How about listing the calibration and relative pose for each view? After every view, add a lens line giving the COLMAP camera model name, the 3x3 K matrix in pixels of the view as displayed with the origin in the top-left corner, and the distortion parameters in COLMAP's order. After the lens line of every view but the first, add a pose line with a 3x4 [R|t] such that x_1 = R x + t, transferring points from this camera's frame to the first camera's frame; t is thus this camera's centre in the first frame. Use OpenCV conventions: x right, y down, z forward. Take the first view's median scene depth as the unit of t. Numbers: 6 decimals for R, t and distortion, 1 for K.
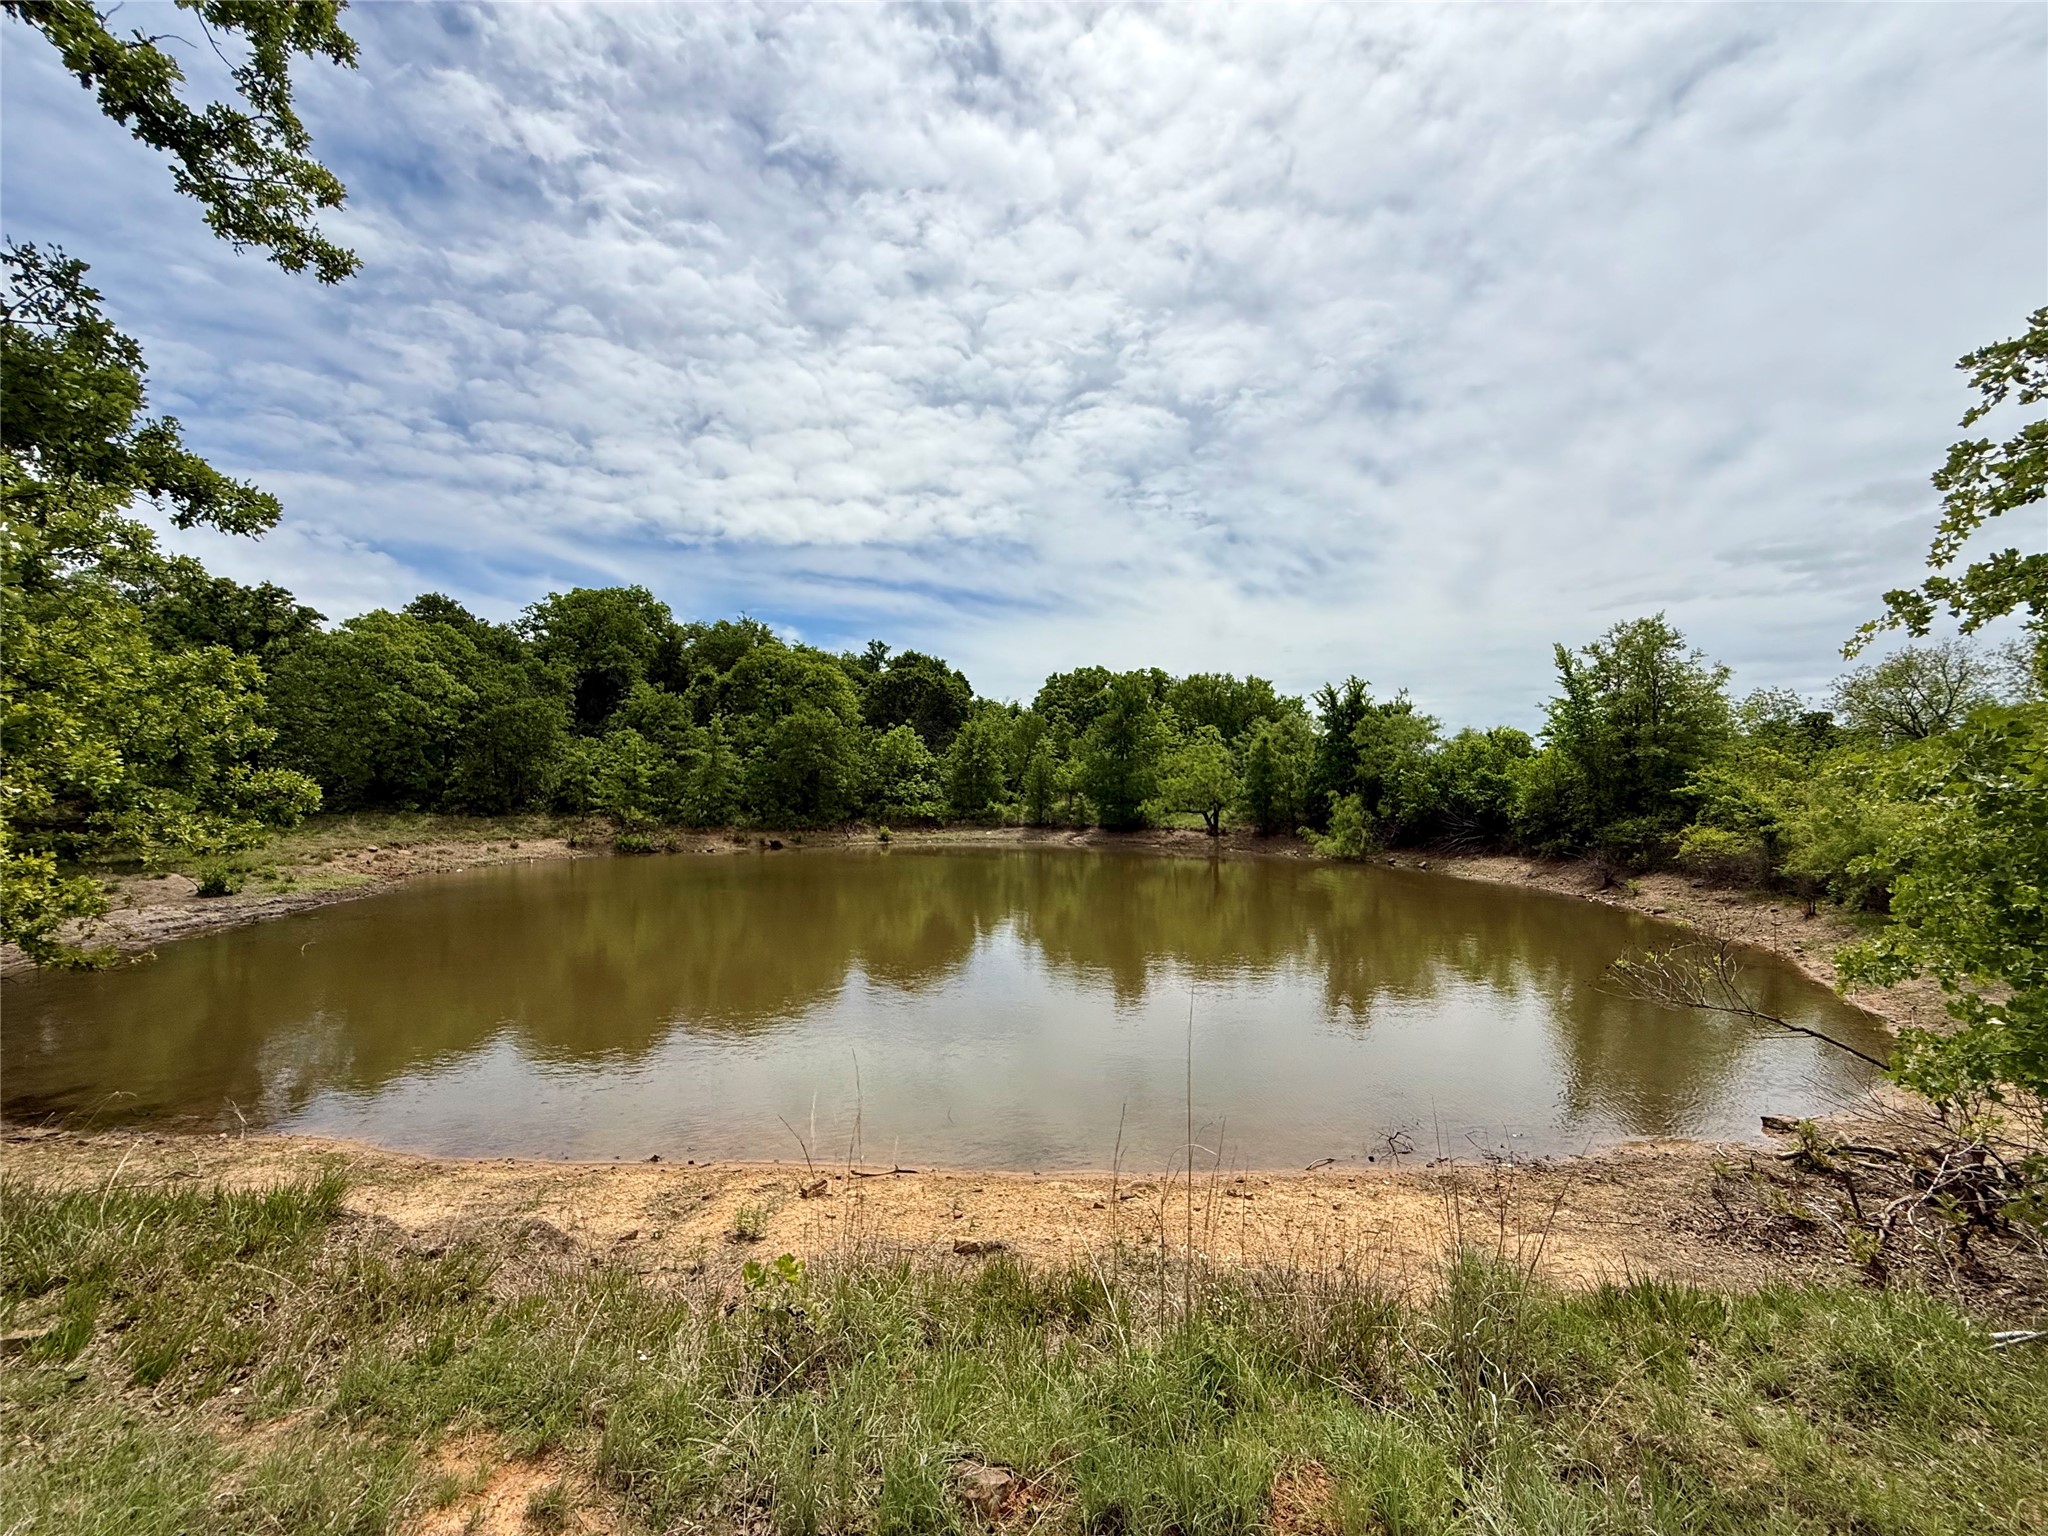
lens RADIAL K [[819.7, 0, 1027.2], [0, 819.7, 764.7], [0, 0, 1]] dist [0.001924, 0.000048]
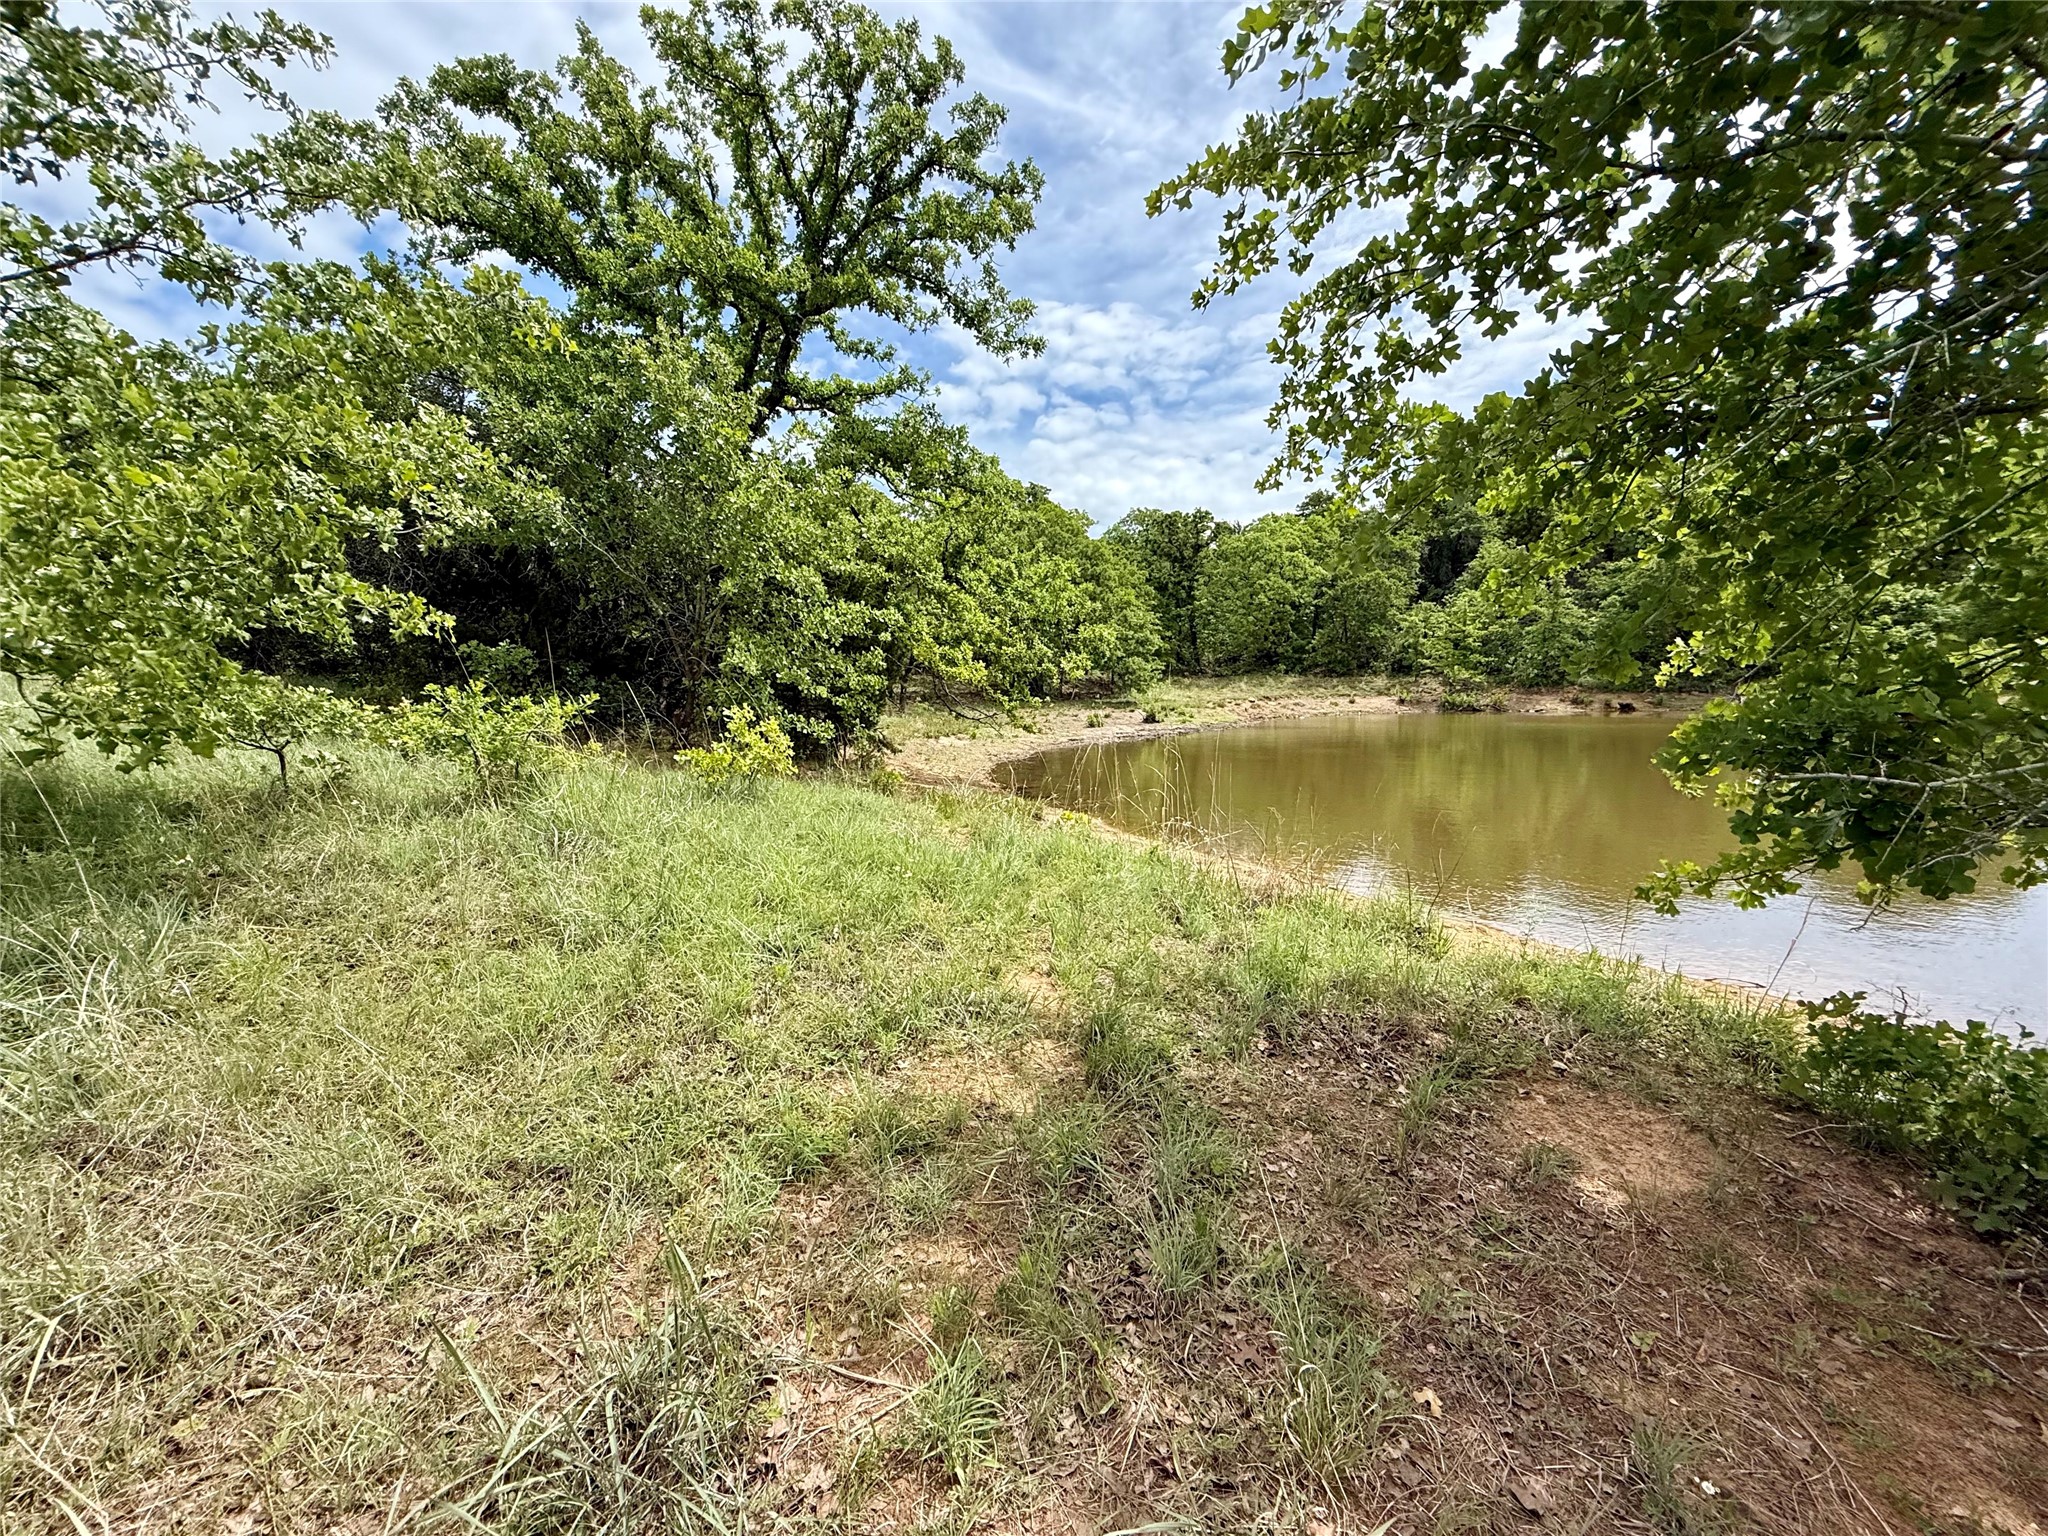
lens RADIAL K [[819.7, 0, 1027.2], [0, 819.7, 764.7], [0, 0, 1]] dist [0.001924, 0.000048]
pose [[0.536509, 0.078279, -0.840256, 0.107529], [0.052903, 0.990610, 0.126065, 0.015084], [0.842235, -0.112087, 0.527330, -0.018278]]
